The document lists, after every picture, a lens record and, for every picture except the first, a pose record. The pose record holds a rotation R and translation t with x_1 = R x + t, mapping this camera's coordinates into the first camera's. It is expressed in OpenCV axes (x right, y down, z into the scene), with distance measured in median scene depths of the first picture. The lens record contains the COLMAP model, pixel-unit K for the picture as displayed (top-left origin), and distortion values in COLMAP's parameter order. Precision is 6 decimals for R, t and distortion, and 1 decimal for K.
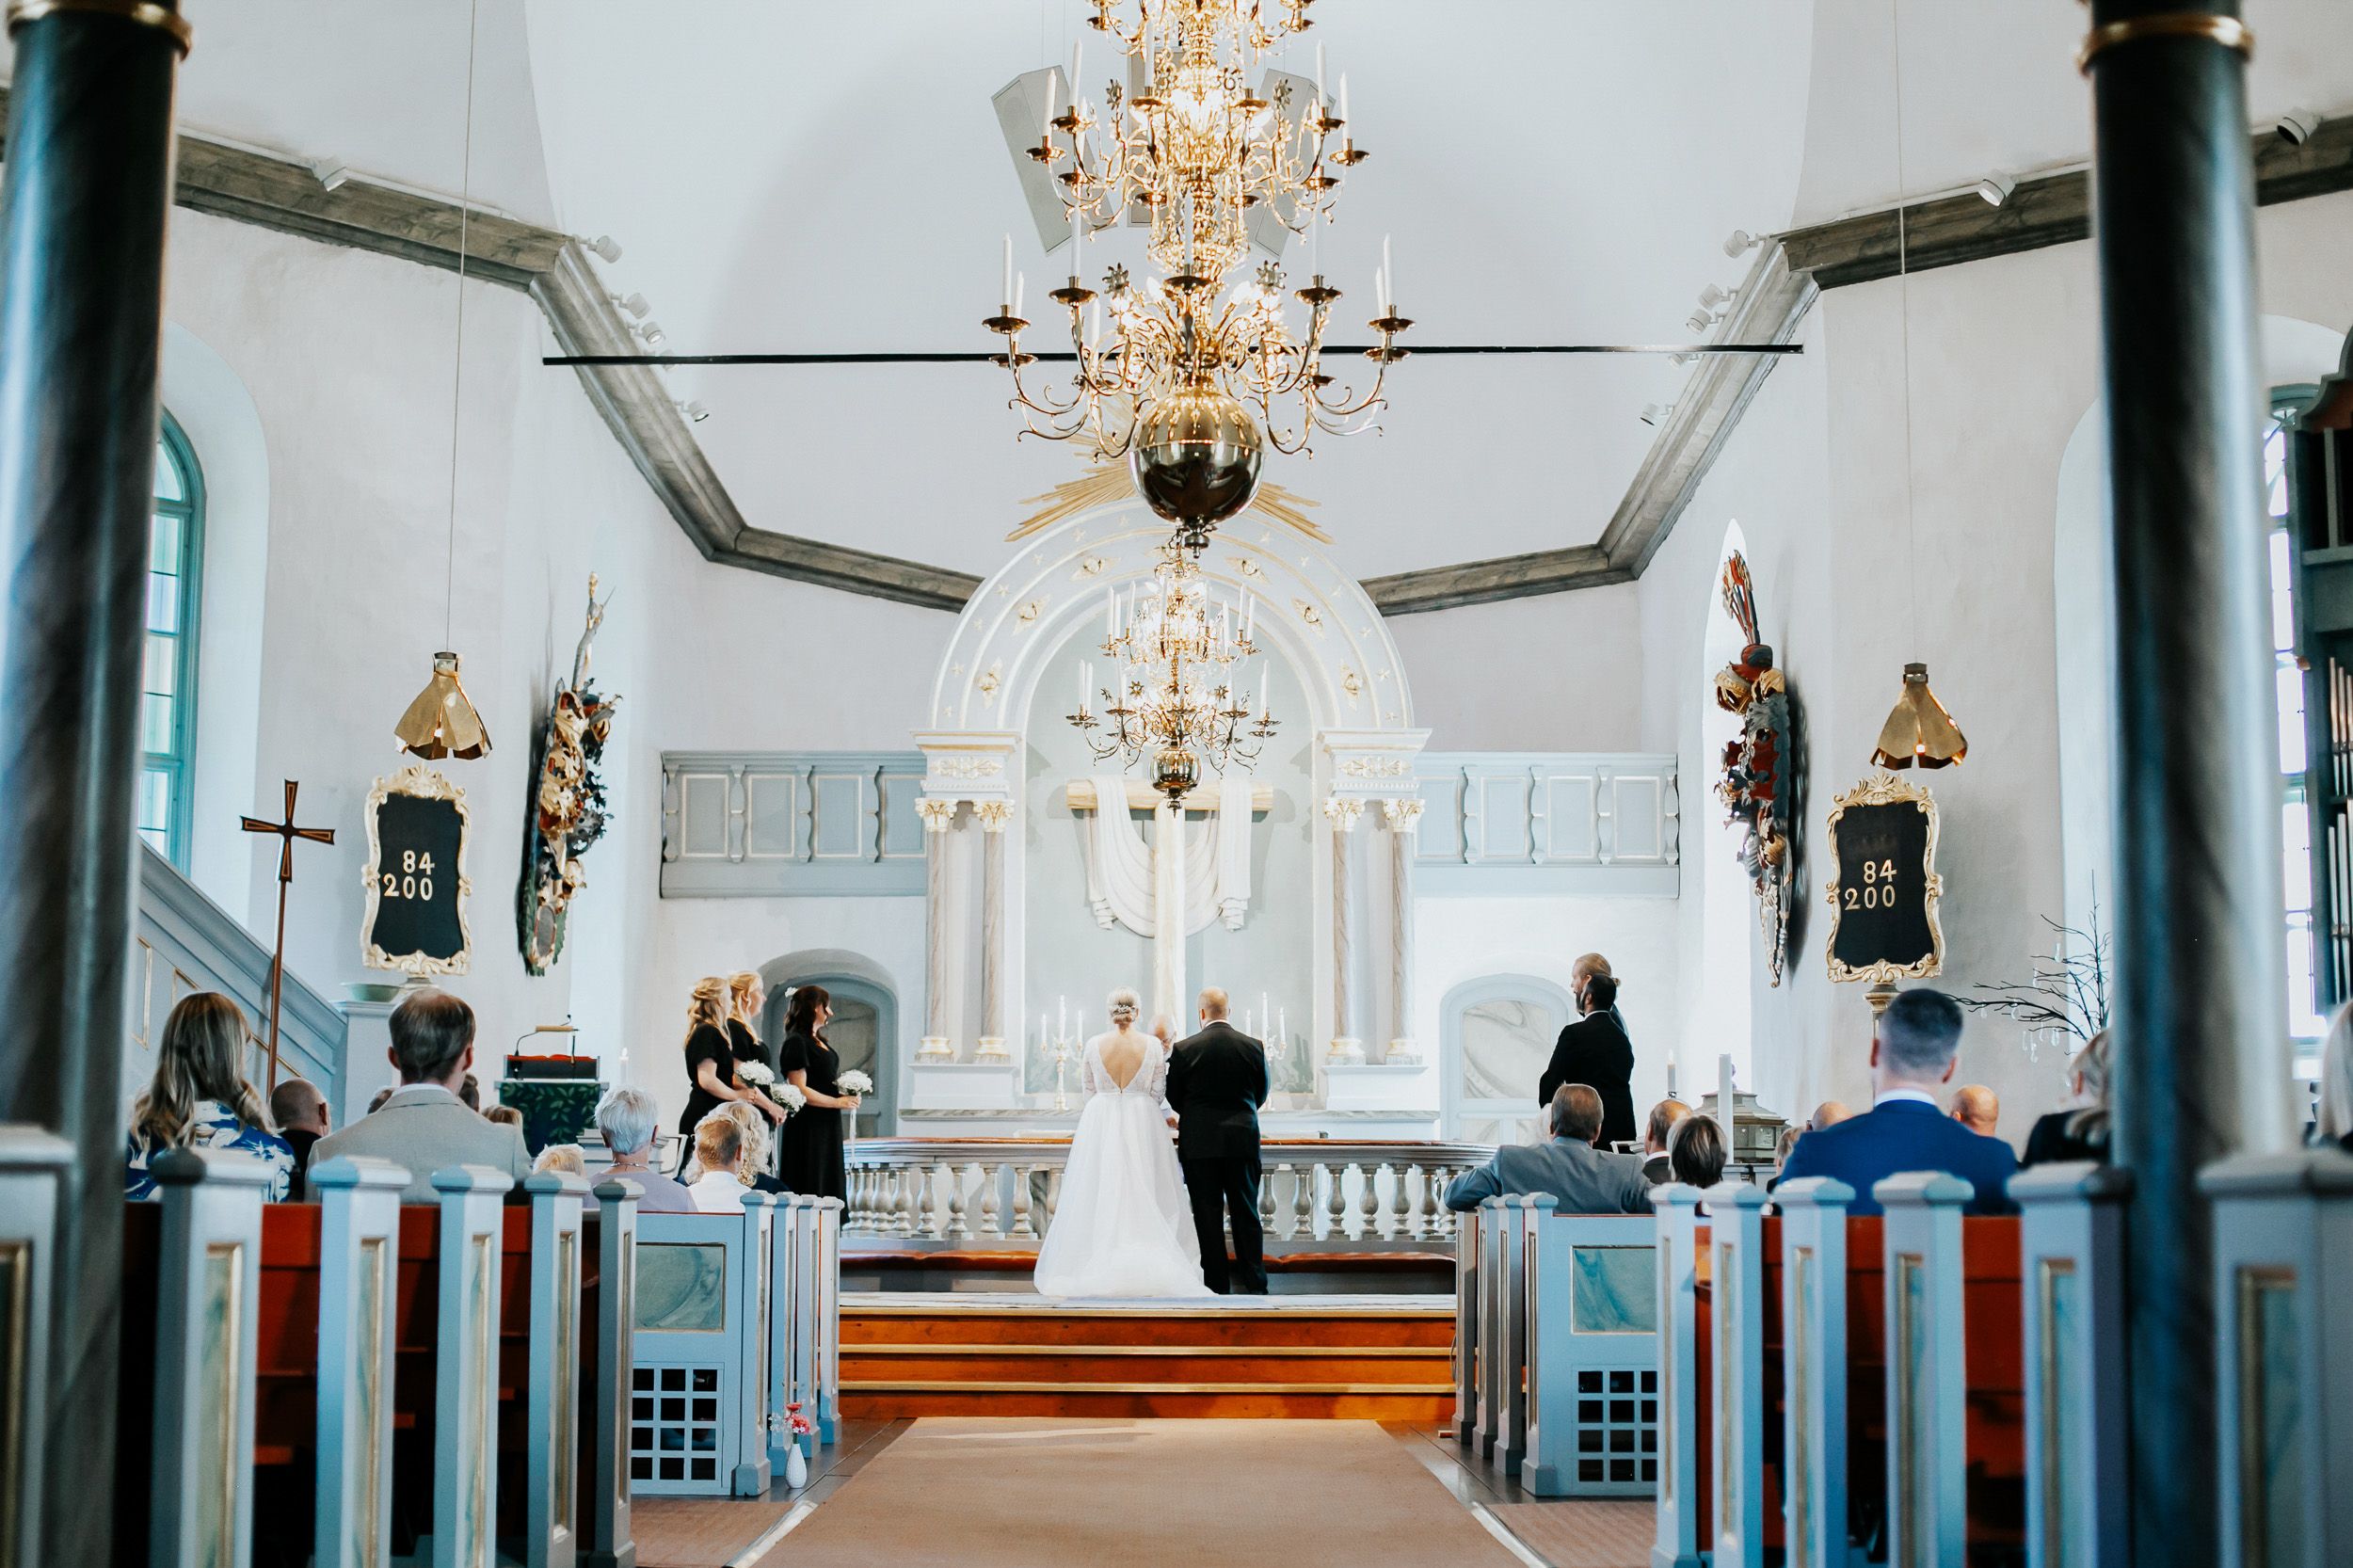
lens RADIAL K [[3620.9, 0, 1121.4], [0, 3620.9, 804.7], [0, 0, 1]] dist [-0.120716, 0.000000]
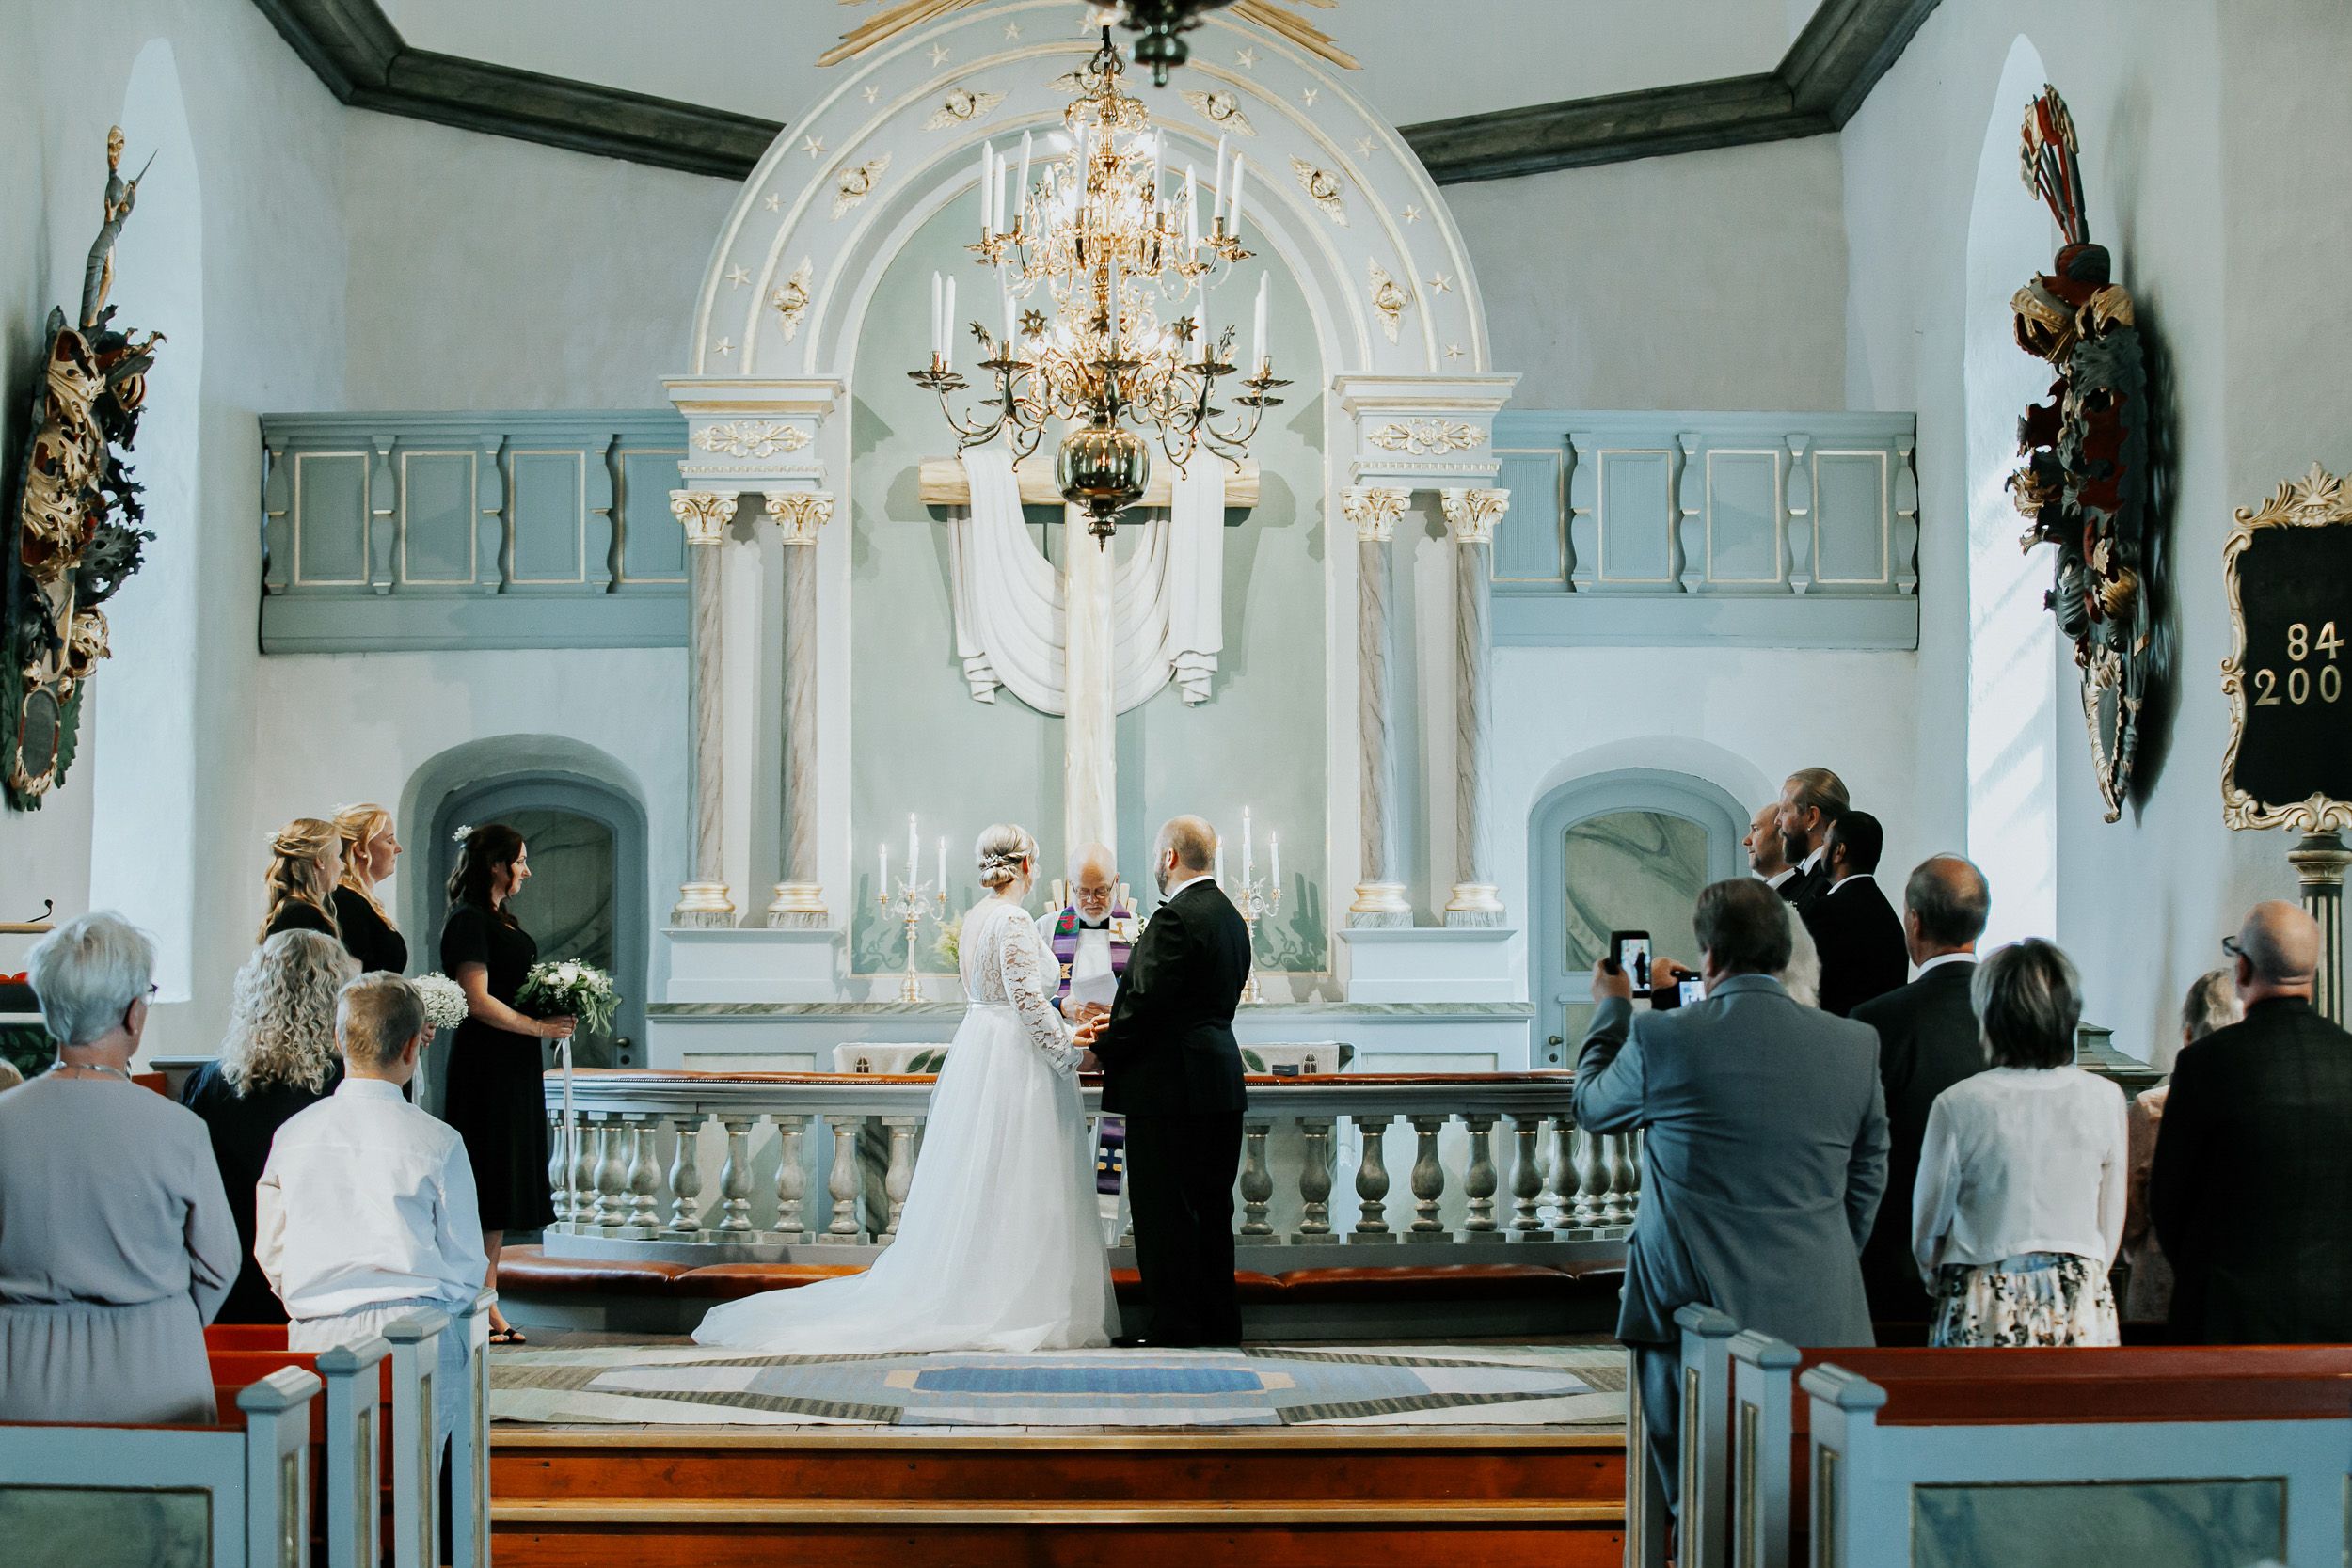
lens RADIAL K [[4829.5, 0, 1142.4], [0, 4829.5, 839.0], [0, 0, 1]] dist [-0.341077, 0.000000]
pose [[0.999648, -0.004980, 0.026071, 0.001135], [0.002726, 0.996309, 0.085792, -0.014068], [-0.026402, -0.085691, 0.995972, 0.217943]]
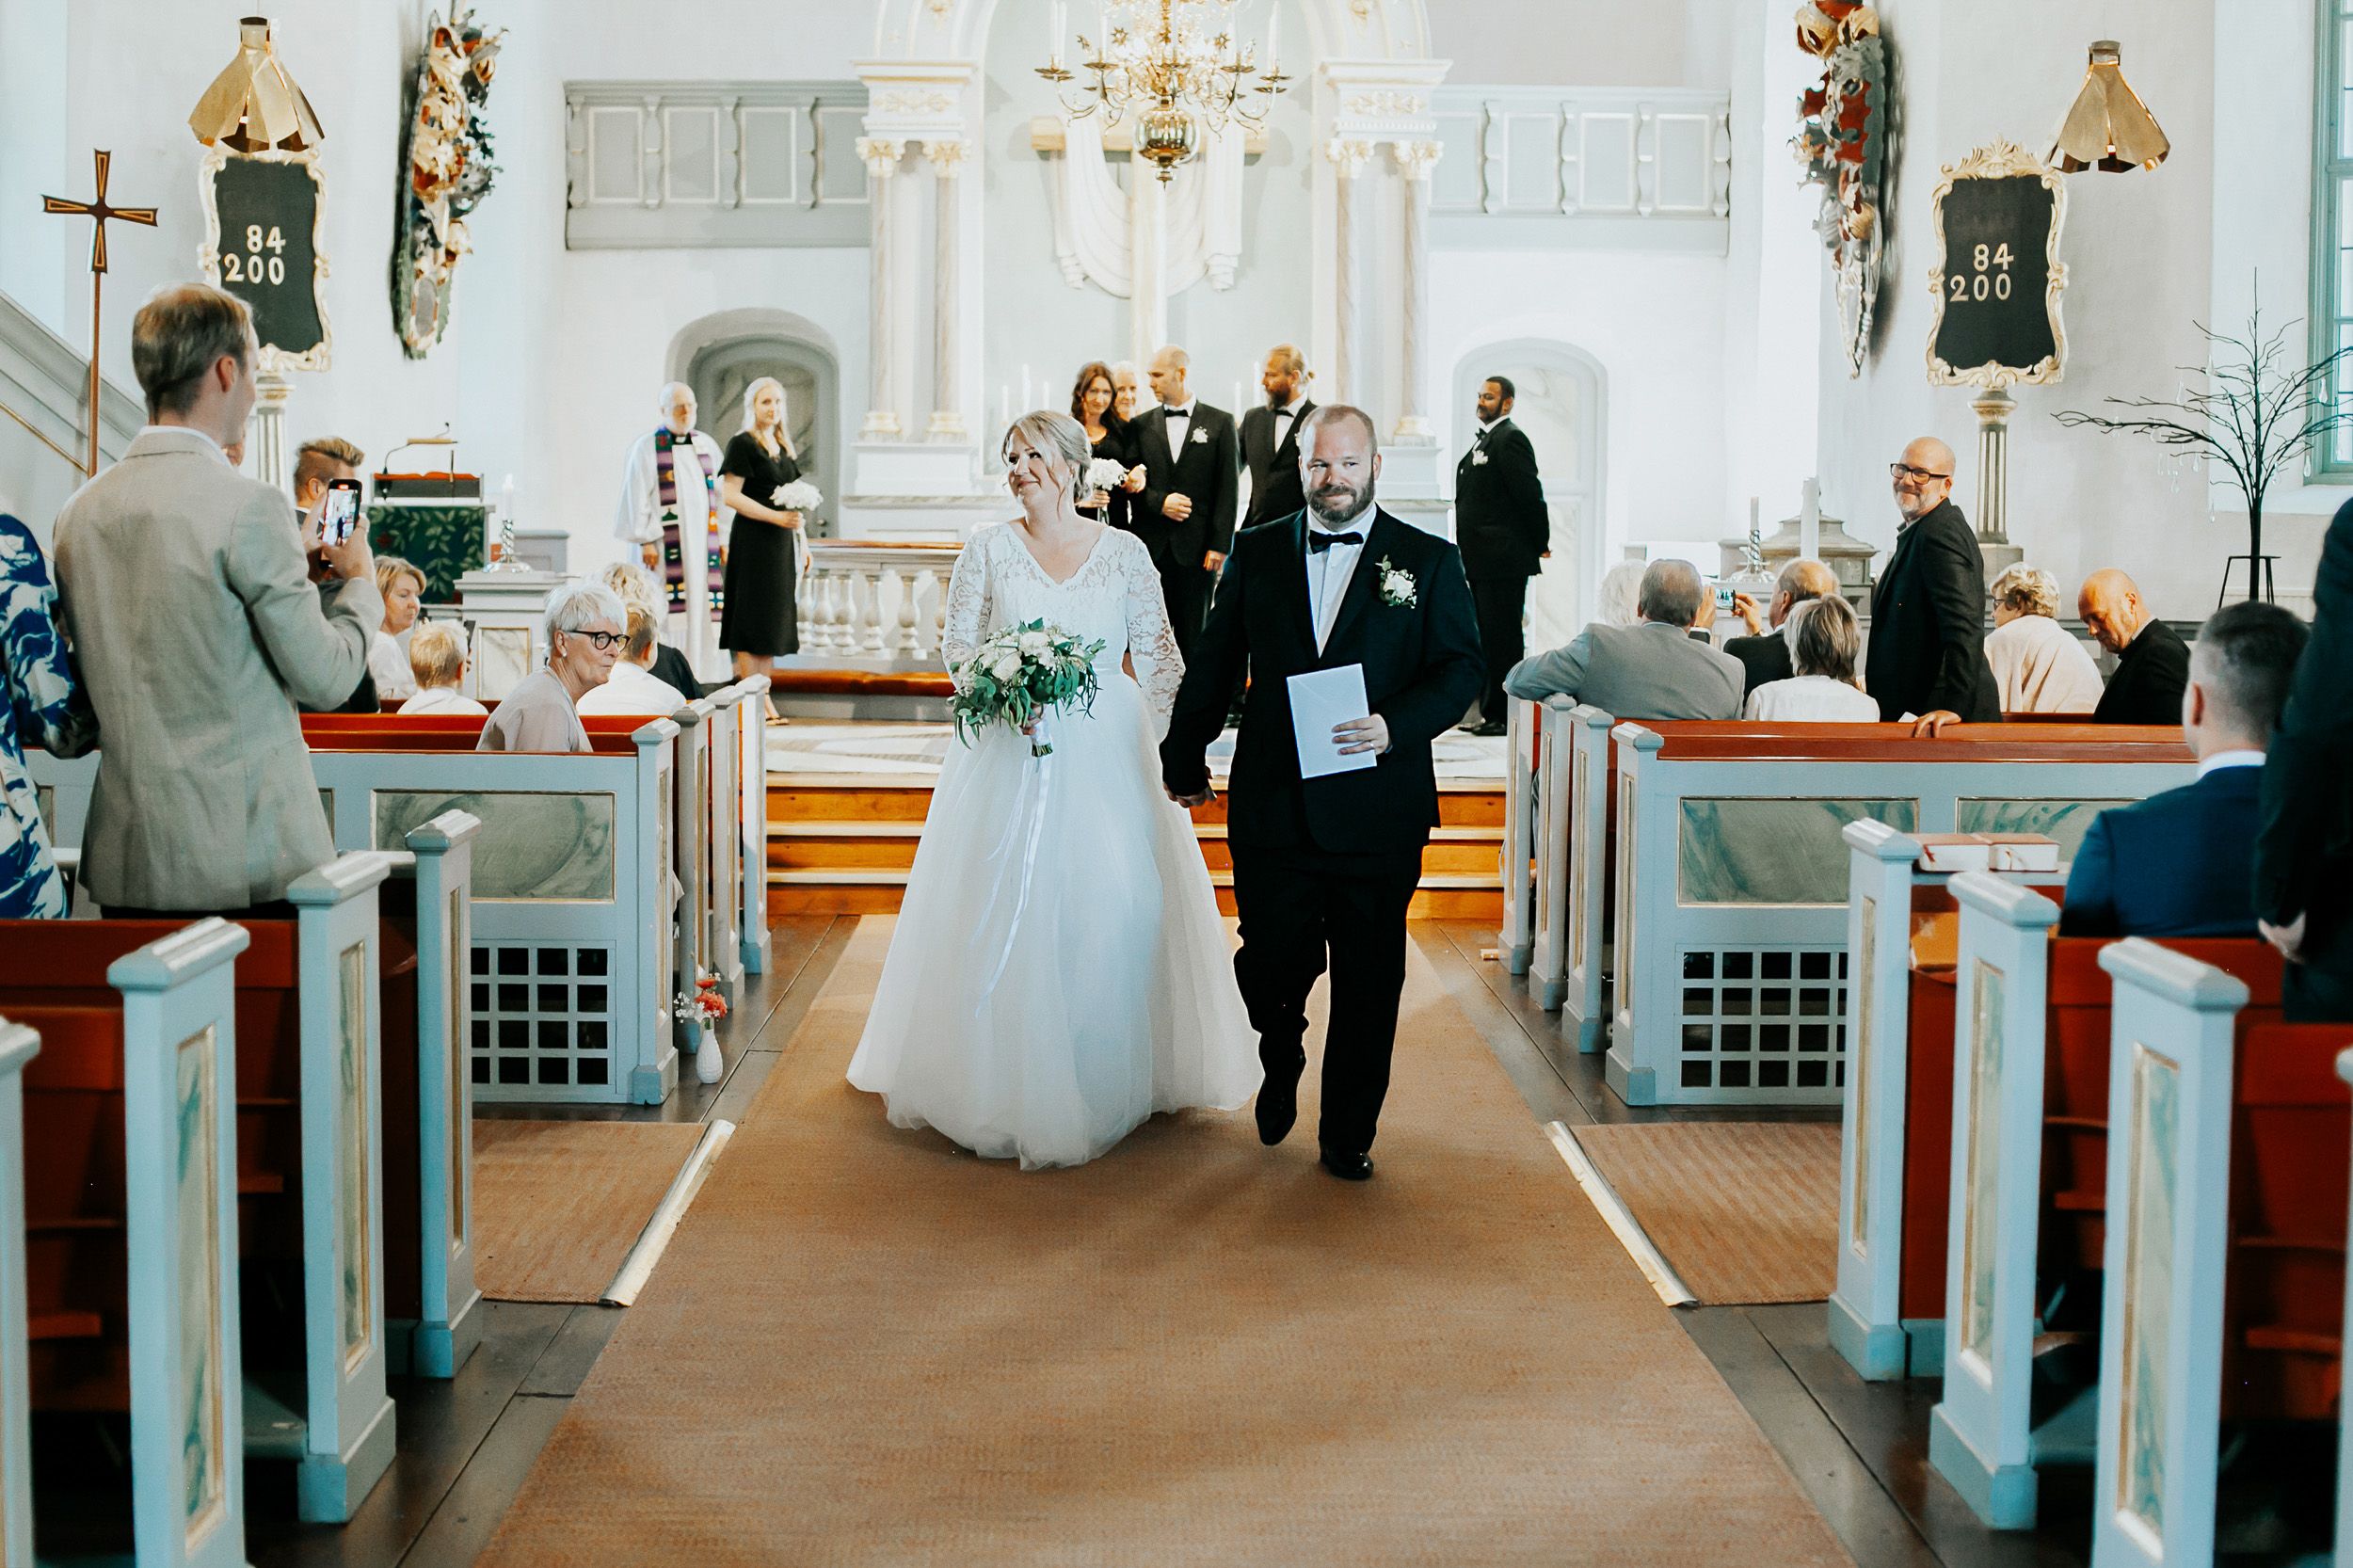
lens RADIAL K [[3620.9, 0, 1156.7], [0, 3620.9, 805.3], [0, 0, 1]] dist [-0.120716, 0.000000]
pose [[0.999741, -0.000364, 0.022746, -0.005308], [-0.004225, 0.979510, 0.201350, -0.021904], [-0.022353, -0.201394, 0.979255, 0.135320]]
